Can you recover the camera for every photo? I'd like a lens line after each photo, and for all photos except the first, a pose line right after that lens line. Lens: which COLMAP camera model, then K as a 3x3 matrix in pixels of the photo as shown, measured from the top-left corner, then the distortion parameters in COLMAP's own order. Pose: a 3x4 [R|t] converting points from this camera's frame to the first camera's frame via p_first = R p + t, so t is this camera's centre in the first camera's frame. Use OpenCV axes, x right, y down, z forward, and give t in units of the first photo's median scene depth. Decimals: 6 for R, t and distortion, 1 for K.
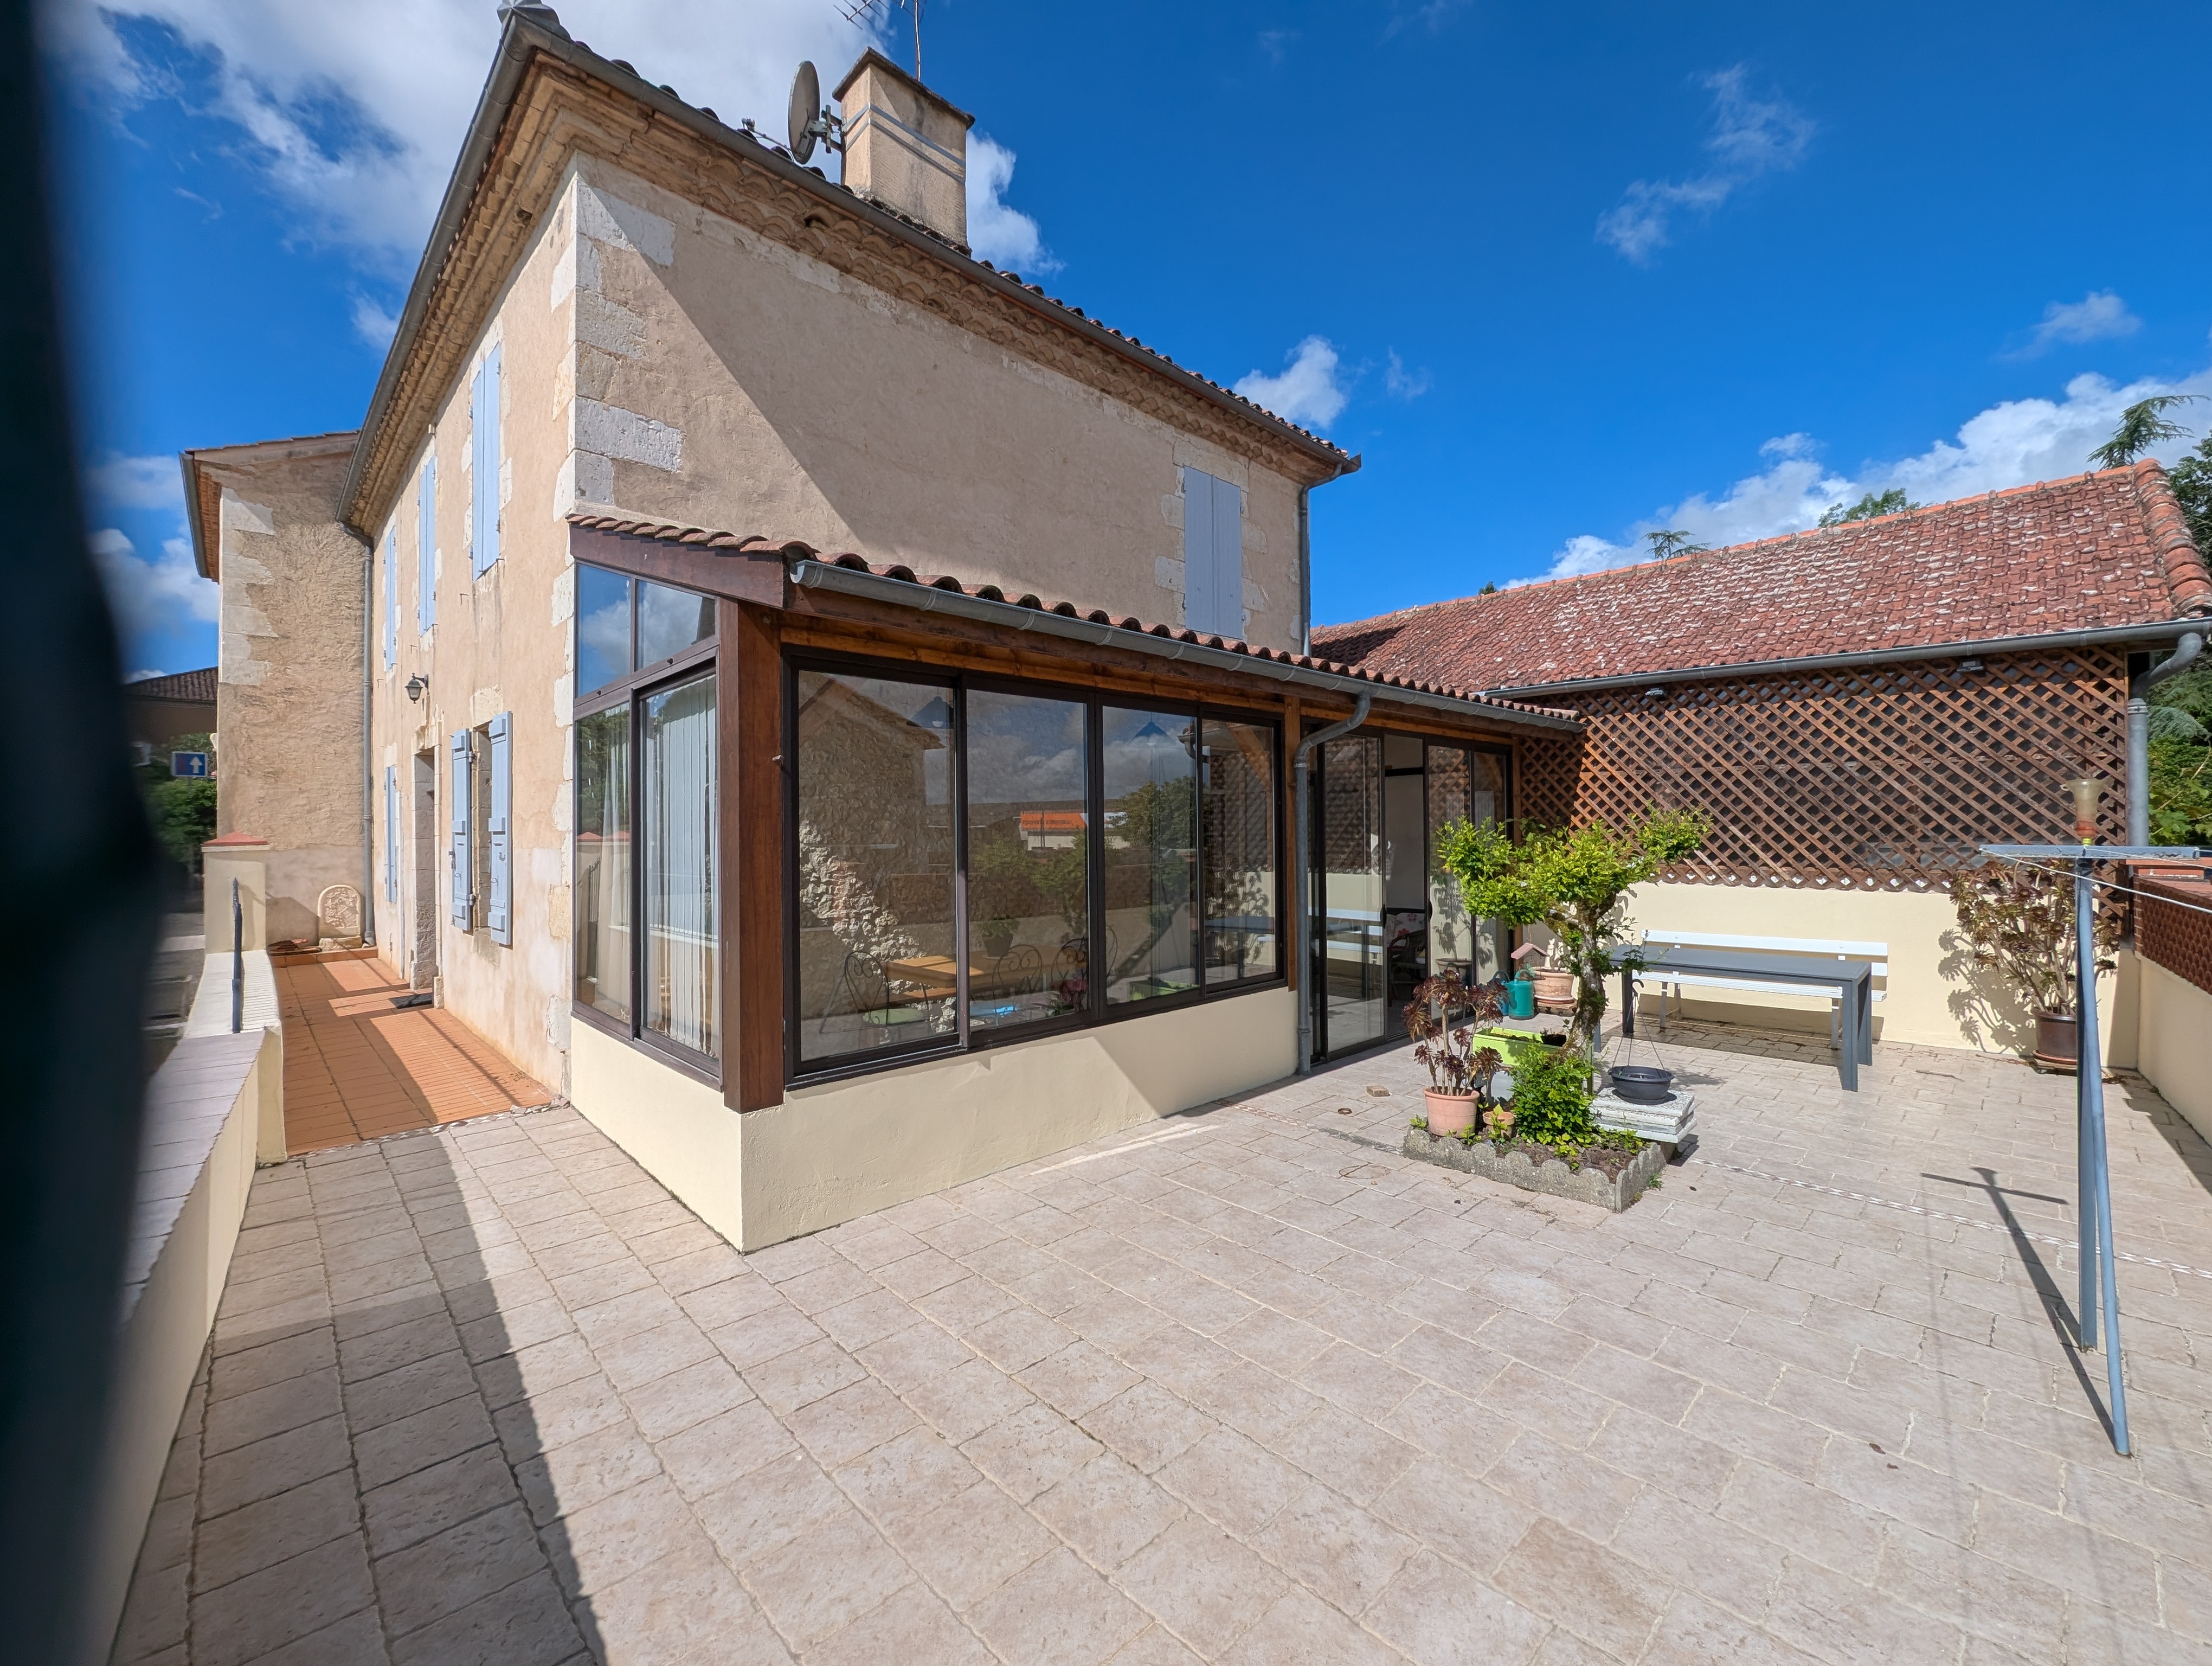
lens RADIAL K [[909.4, 0, 1114.2], [0, 909.4, 821.8], [0, 0, 1]] dist [-0.000074, -0.000040]
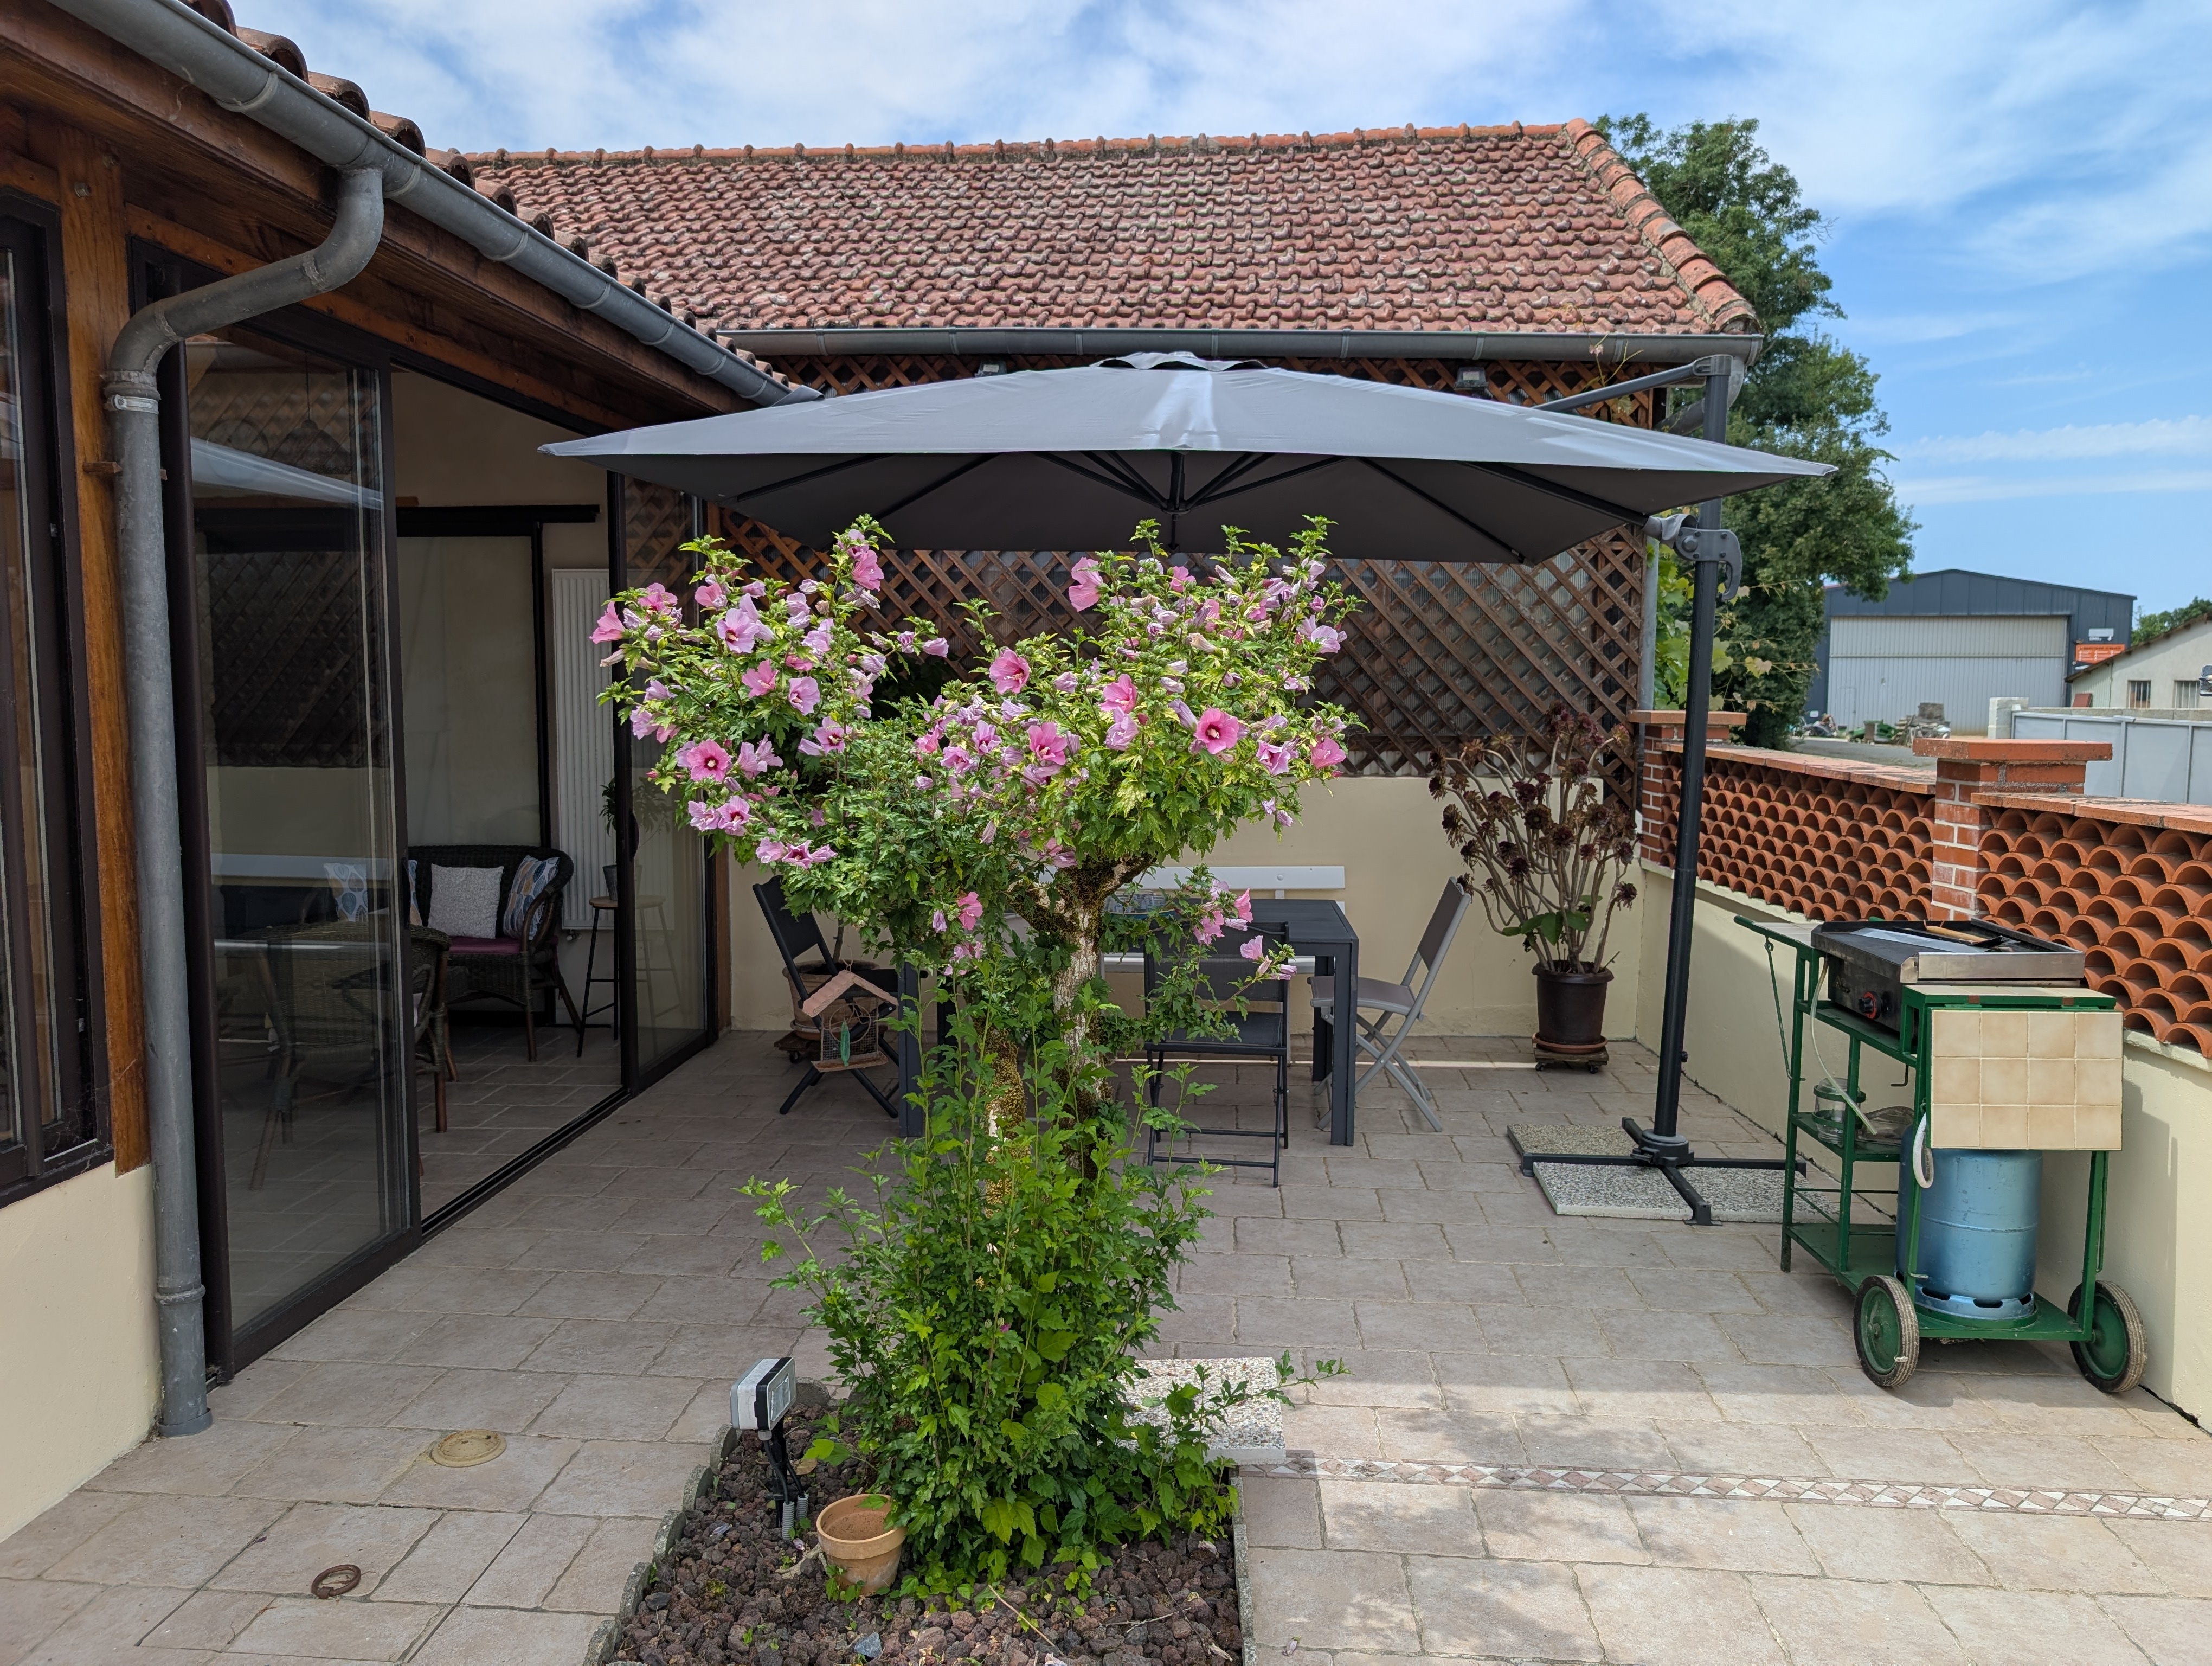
lens RADIAL K [[1602.2, 0, 1099.2], [0, 1602.2, 823.5], [0, 0, 1]] dist [0.026544, -0.030069]
pose [[0.753620, -0.047180, 0.655615, 0.096988], [-0.016871, 0.995704, 0.091047, 0.019924], [-0.657093, -0.079676, 0.749587, 0.415371]]
